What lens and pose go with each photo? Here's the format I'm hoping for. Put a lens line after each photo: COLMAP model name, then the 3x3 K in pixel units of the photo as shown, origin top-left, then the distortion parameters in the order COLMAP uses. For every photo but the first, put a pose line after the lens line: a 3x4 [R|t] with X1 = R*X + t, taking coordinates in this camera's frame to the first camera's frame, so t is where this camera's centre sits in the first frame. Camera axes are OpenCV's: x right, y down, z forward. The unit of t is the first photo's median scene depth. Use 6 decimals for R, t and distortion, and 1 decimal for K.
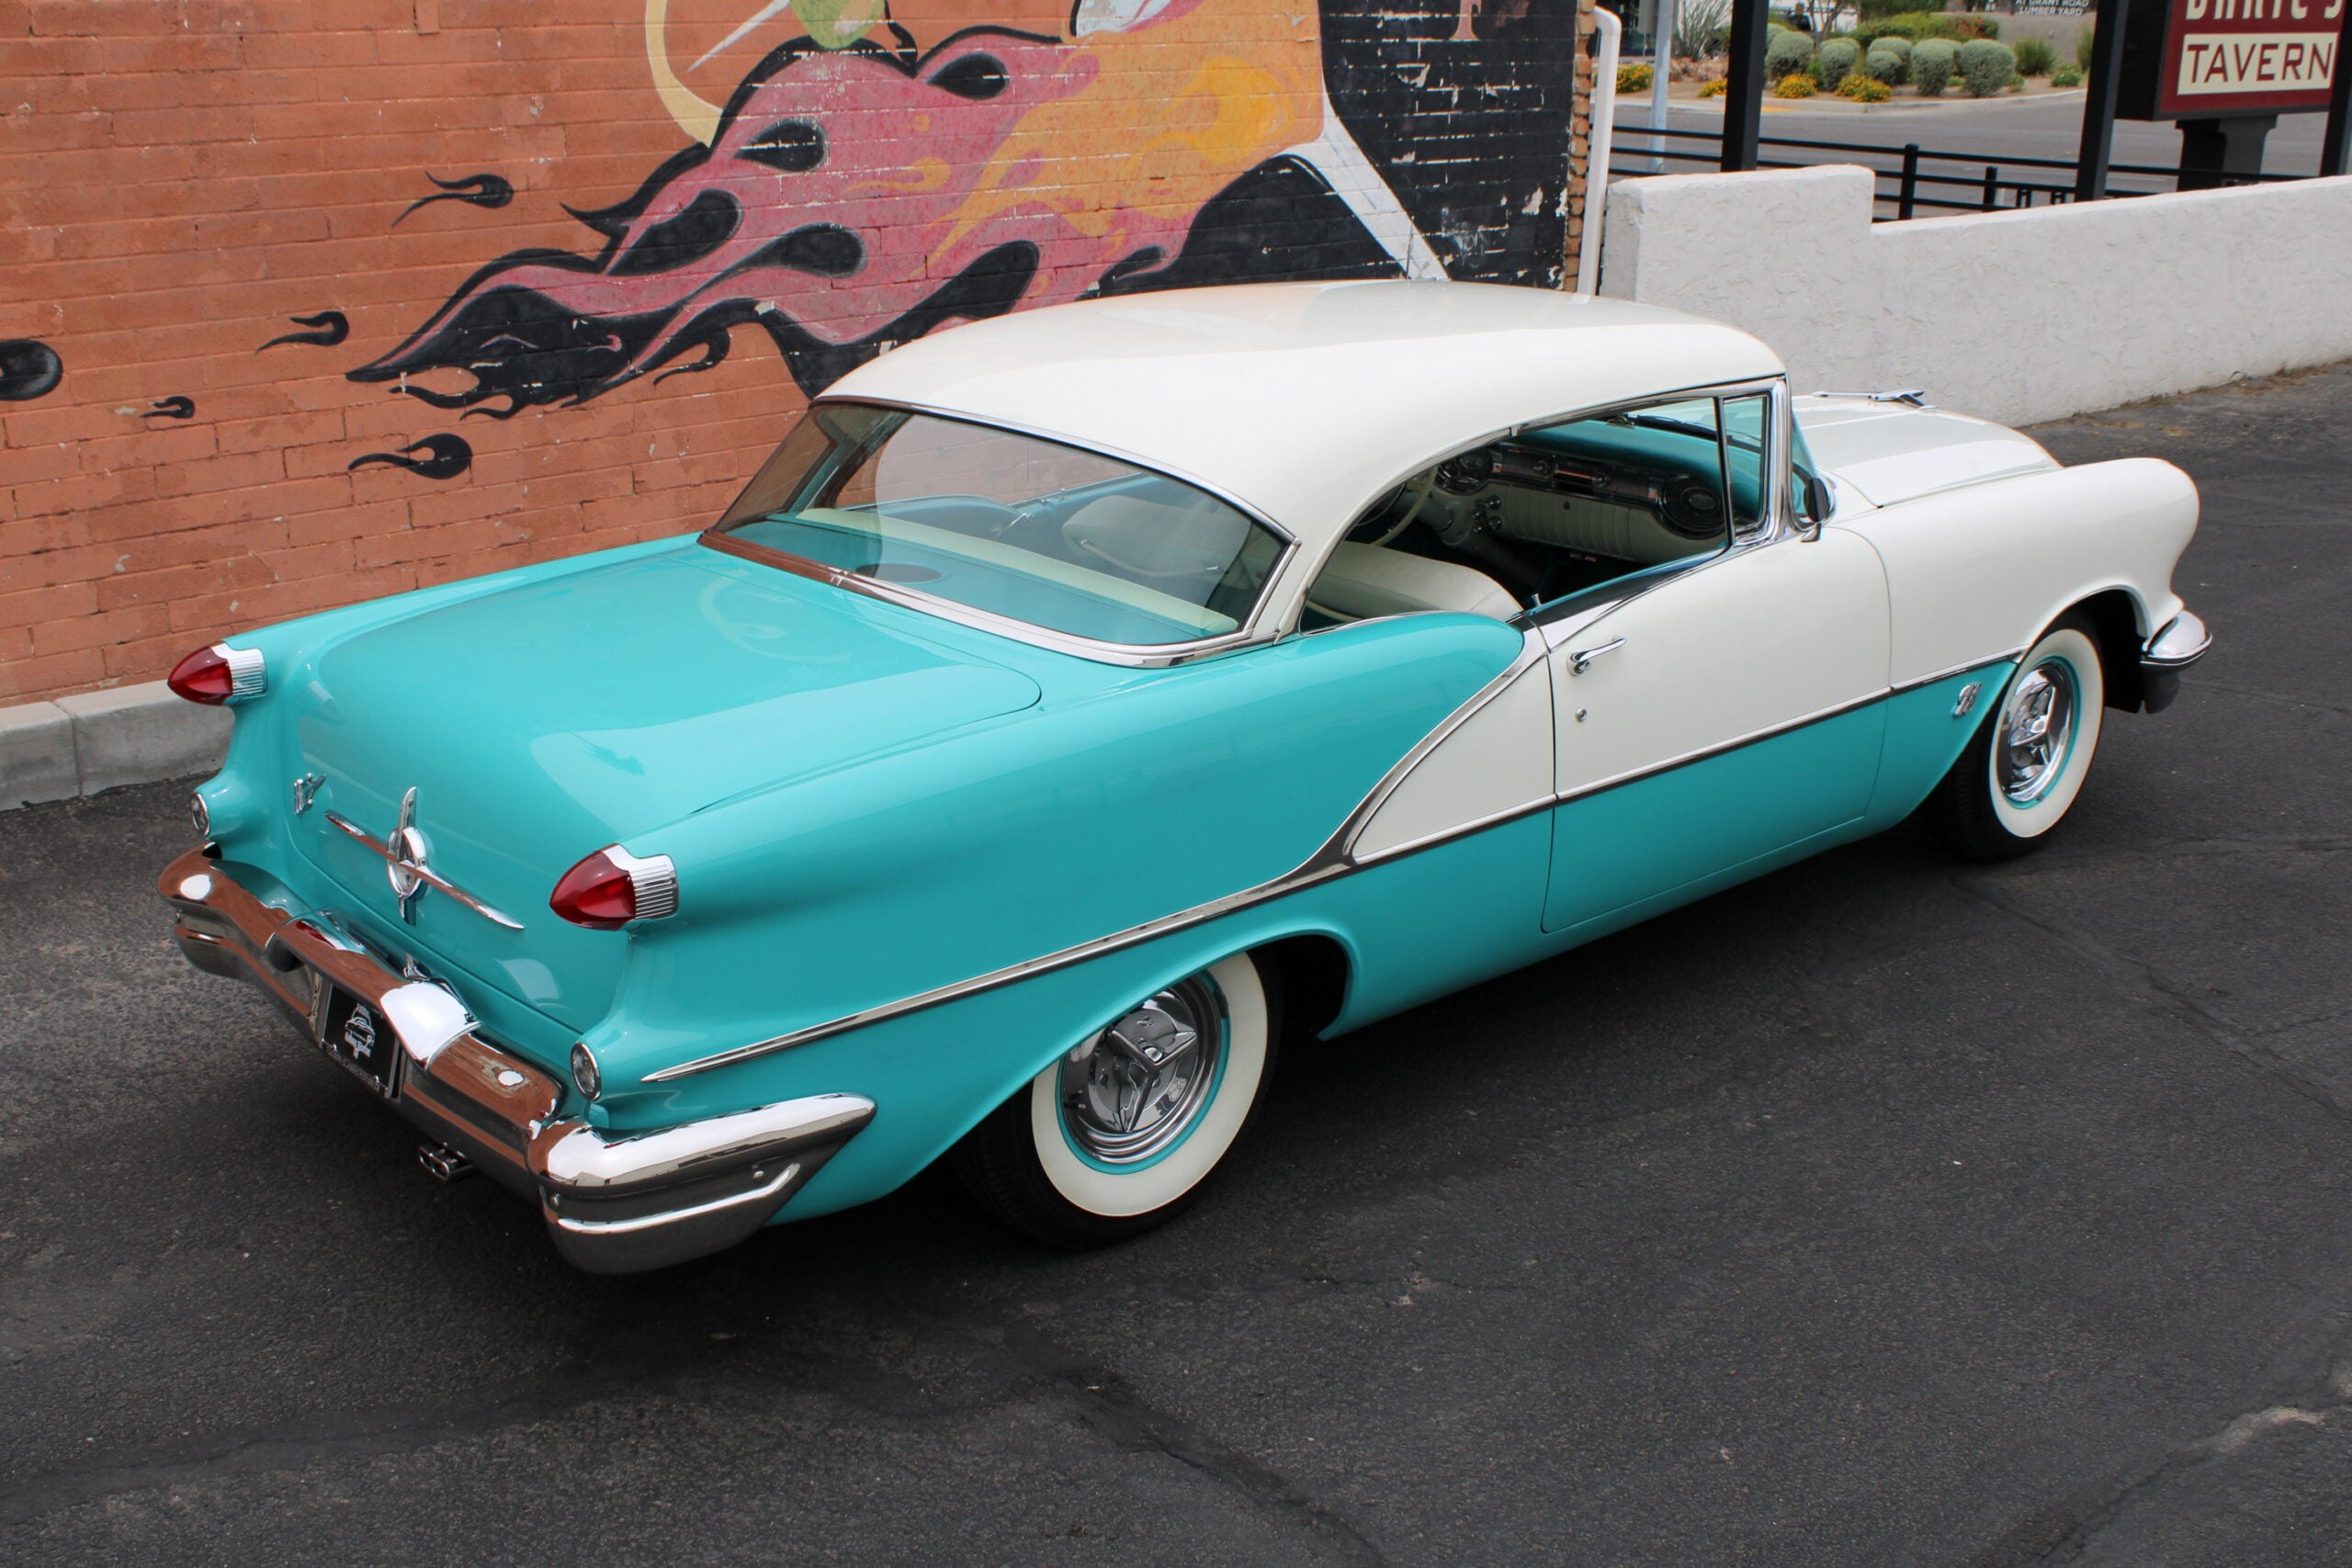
lens RADIAL K [[2484.0, 0, 1108.6], [0, 2484.0, 743.6], [0, 0, 1]] dist [-0.058979, 0.000000]
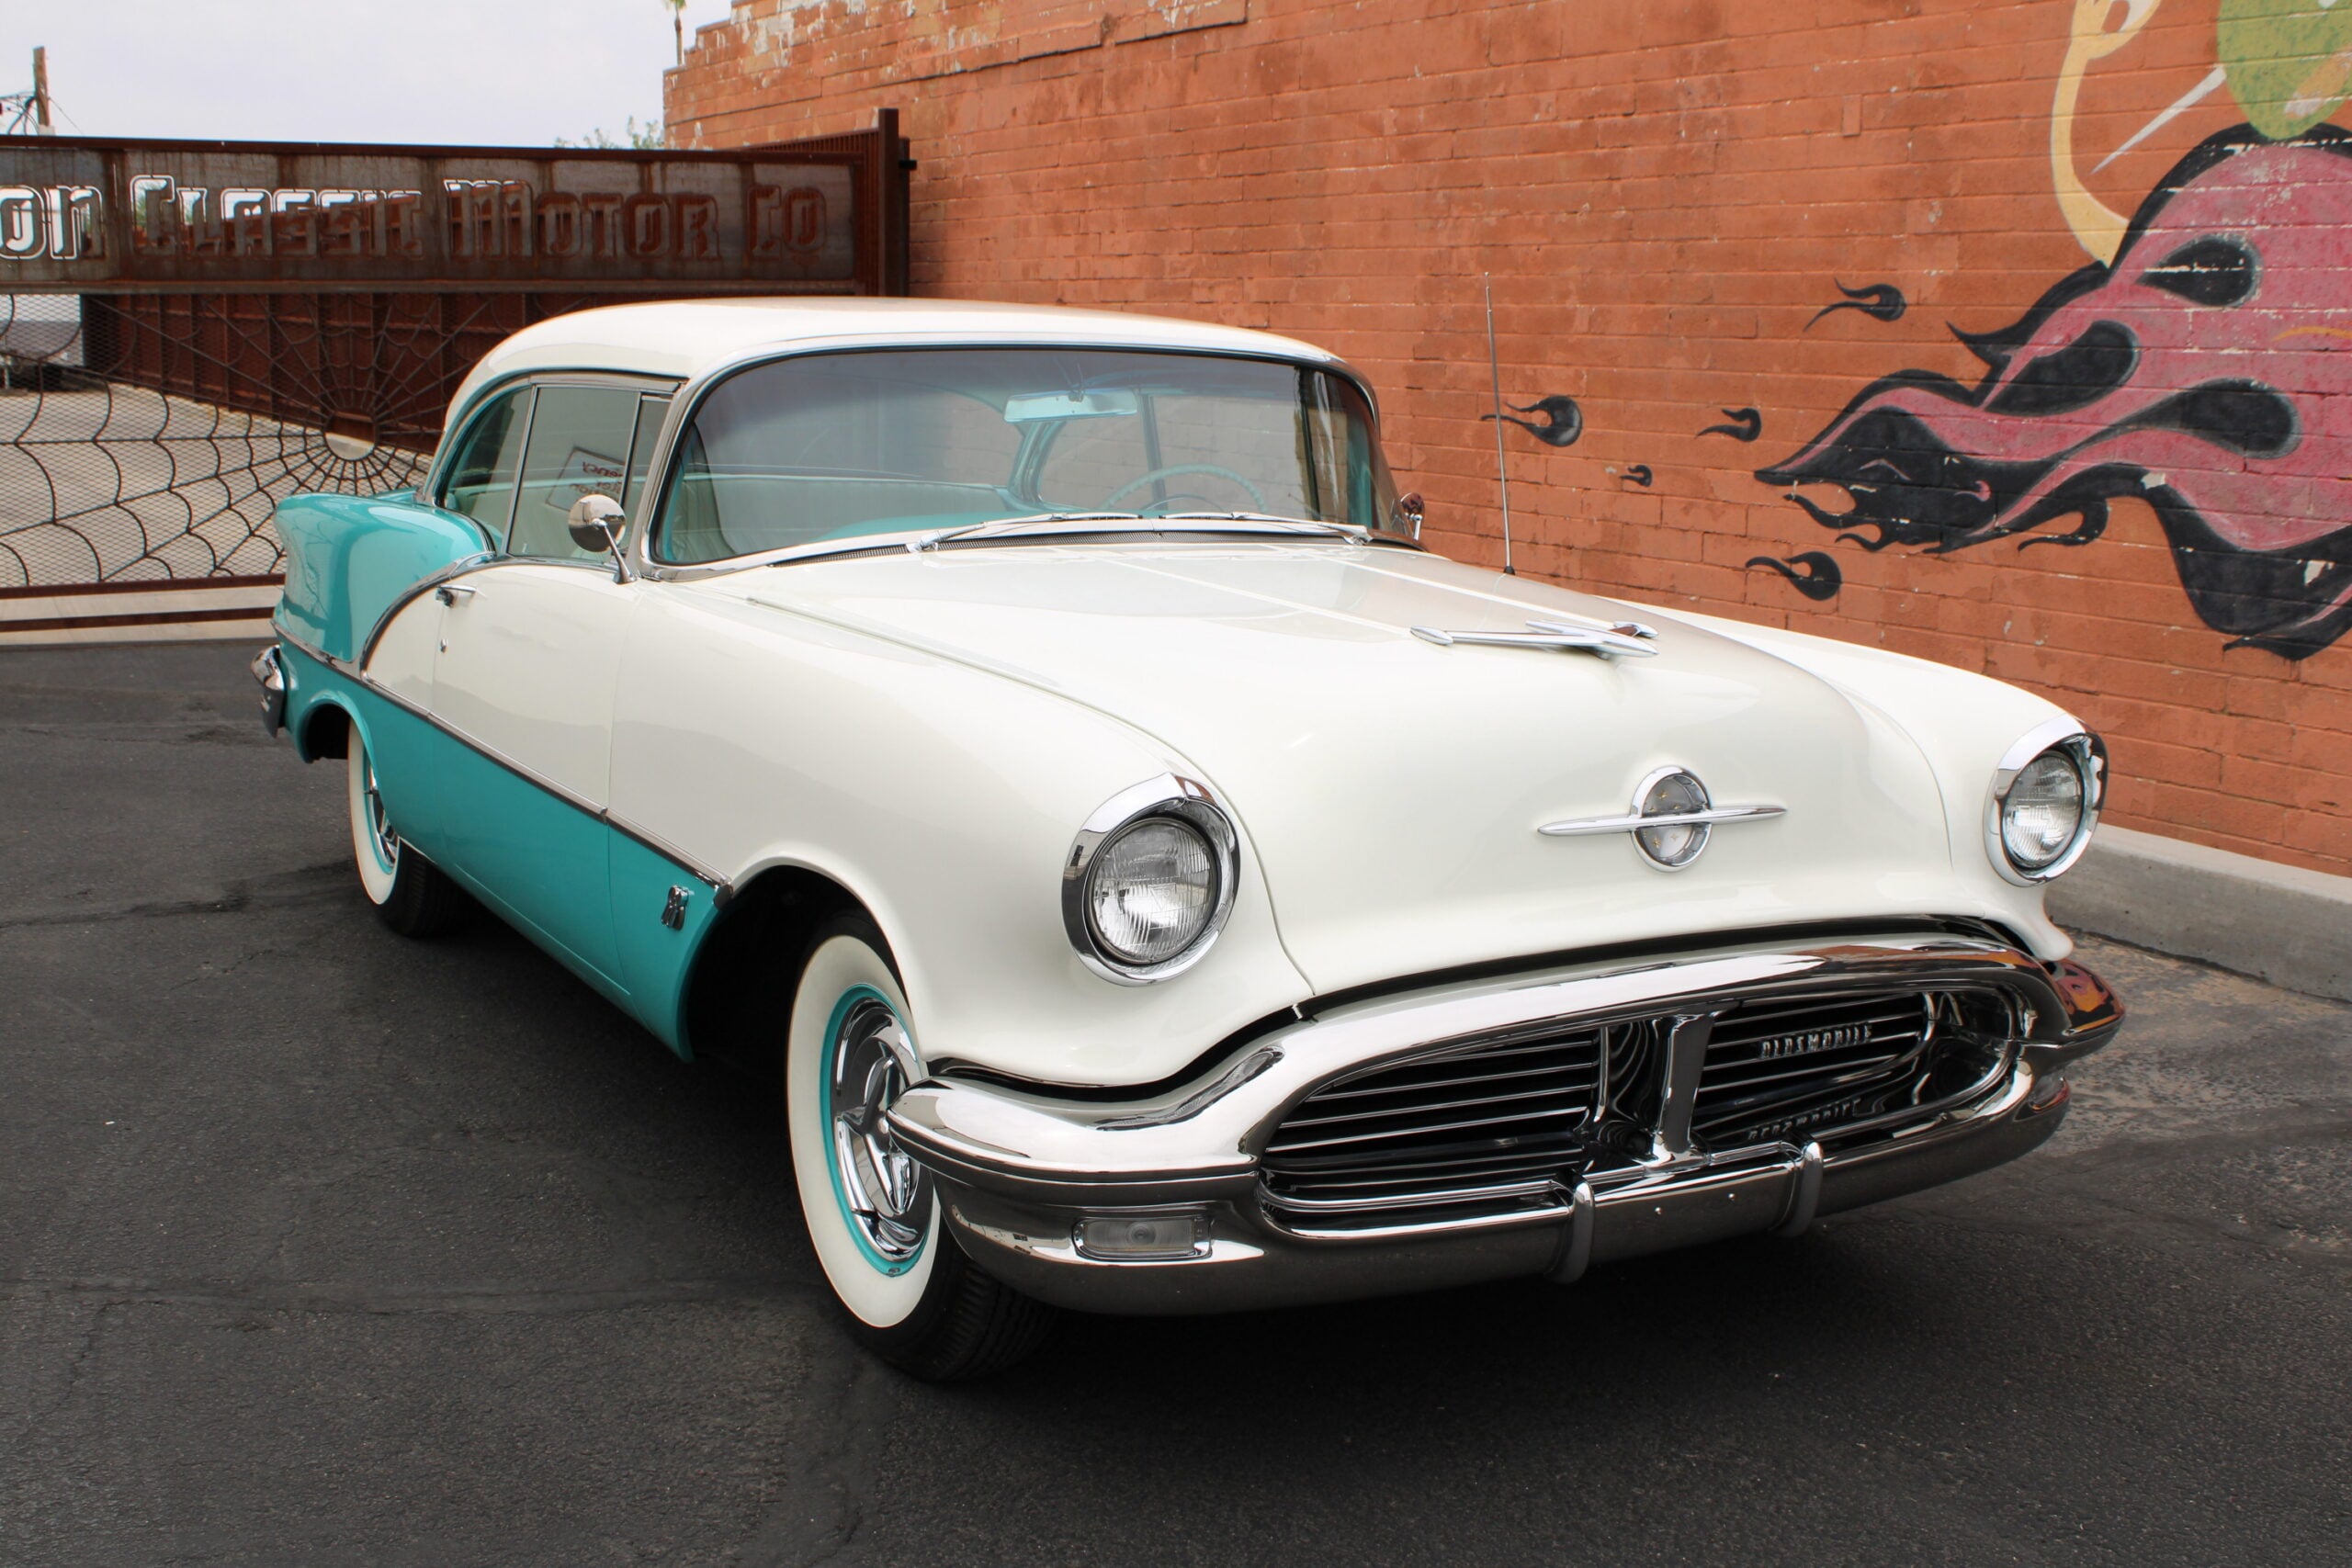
lens RADIAL K [[2635.9, 0, 1119.3], [0, 2635.9, 748.7], [0, 0, 1]] dist [-0.064826, 0.000000]
pose [[-0.197931, 0.152655, -0.968256, 0.762002], [-0.309777, 0.927432, 0.209544, -0.181456], [0.929979, 0.341419, -0.136279, 0.904142]]
